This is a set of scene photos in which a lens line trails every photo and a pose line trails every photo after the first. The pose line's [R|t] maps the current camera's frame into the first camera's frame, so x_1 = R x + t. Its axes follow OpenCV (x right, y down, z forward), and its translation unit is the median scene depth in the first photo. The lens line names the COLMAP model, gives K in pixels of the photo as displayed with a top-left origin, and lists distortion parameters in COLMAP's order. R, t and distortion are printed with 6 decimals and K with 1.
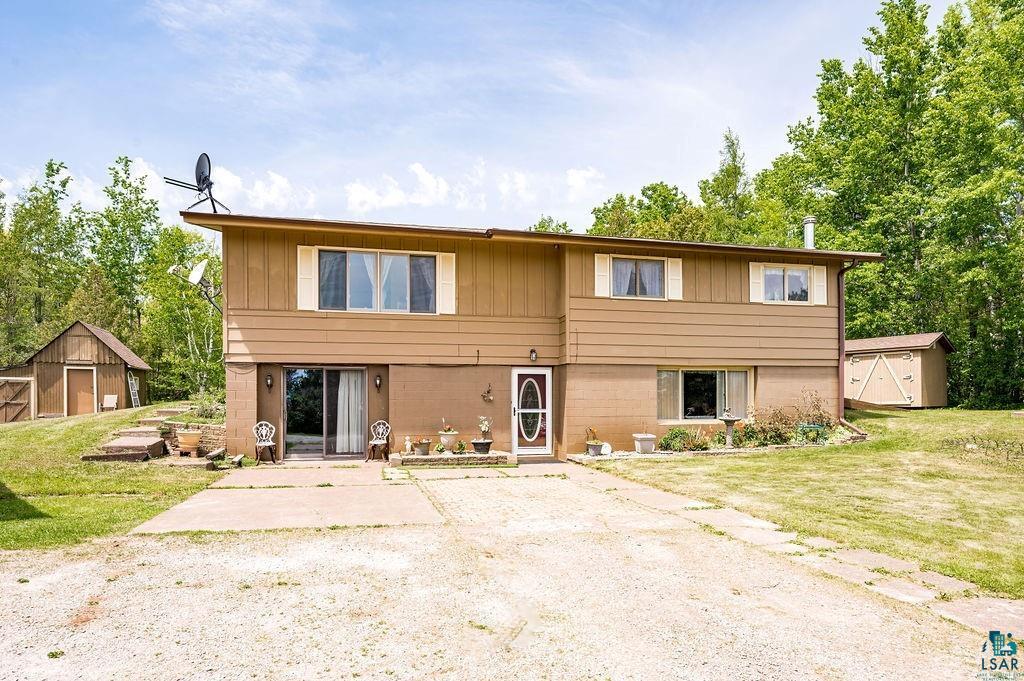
lens RADIAL K [[605.7, 0, 515.5], [0, 605.7, 404.8], [0, 0, 1]] dist [-0.004361, -0.000831]
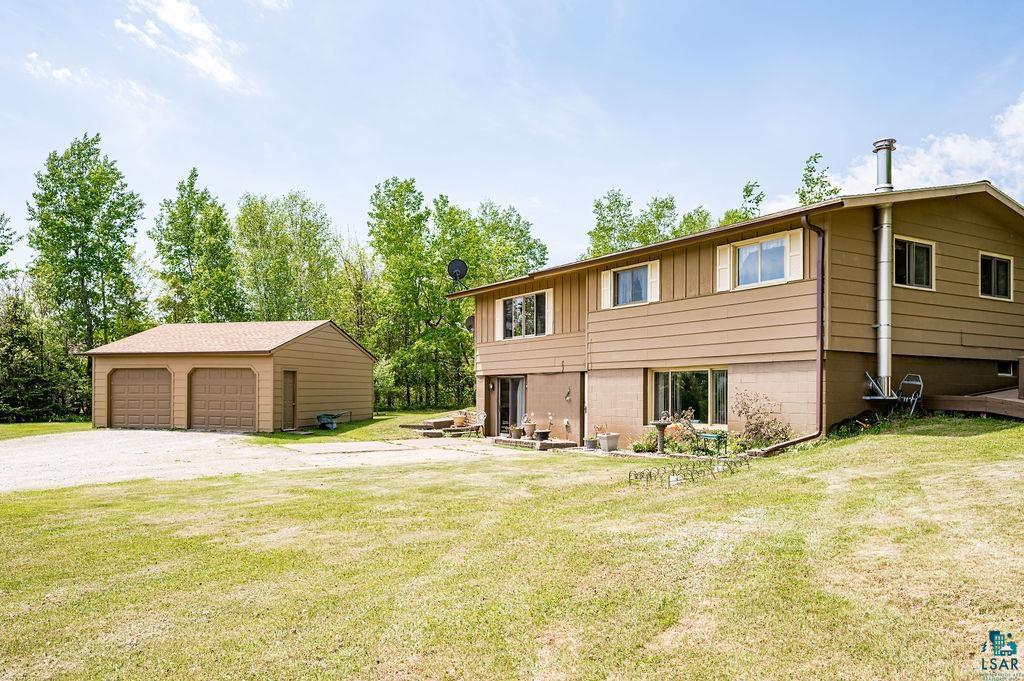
lens RADIAL K [[781.5, 0, 513.2], [0, 781.5, 354.9], [0, 0, 1]] dist [-0.011062, -0.003263]
pose [[0.308255, -0.042649, -0.950347, 1.420741], [-0.006976, 0.998866, -0.047090, -0.023970], [0.951278, 0.021146, 0.307608, 0.386912]]
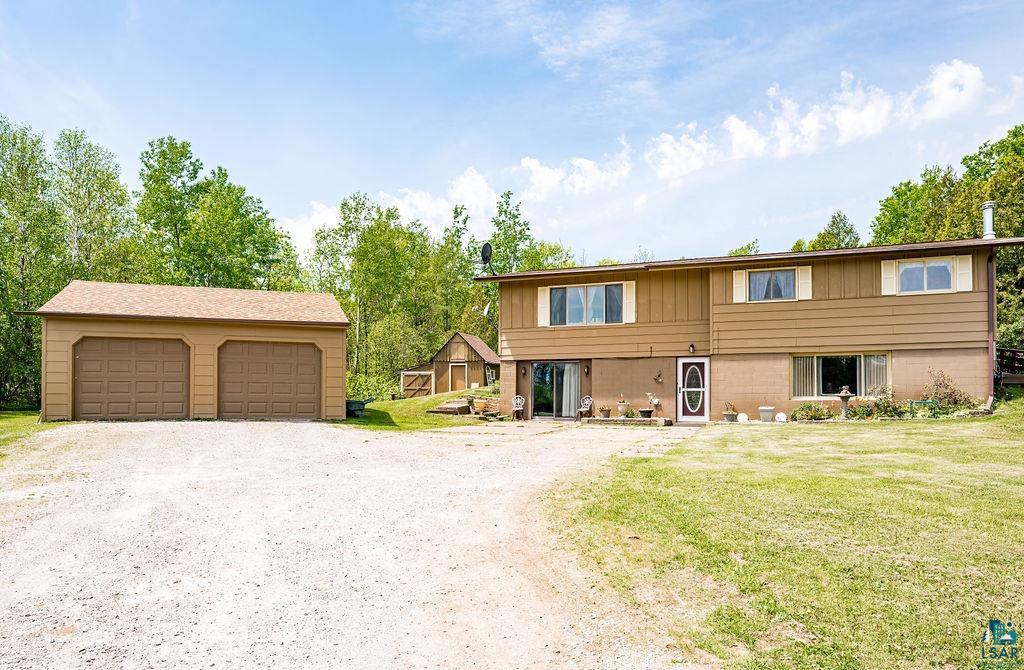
lens RADIAL K [[706.7, 0, 508.3], [0, 706.7, 390.0], [0, 0, 1]] dist [-0.001634, -0.000744]
pose [[0.815438, -0.002985, -0.578837, 0.608202], [-0.003245, 0.999947, -0.009728, 0.028172], [0.578836, 0.009811, 0.815385, -0.533397]]
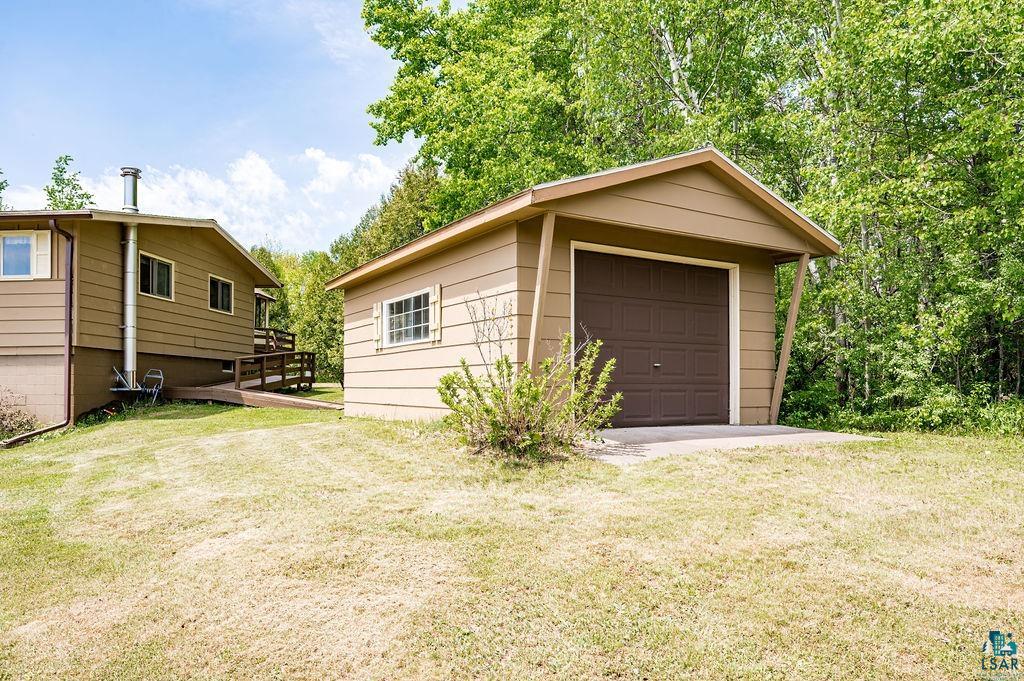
lens RADIAL K [[678.3, 0, 508.5], [0, 678.3, 393.0], [0, 0, 1]] dist [0.006307, 0.001893]
pose [[0.952020, 0.002942, -0.306022, 1.470568], [-0.000857, 0.999975, 0.006948, -0.020834], [0.306035, -0.006352, 0.951999, 0.349957]]
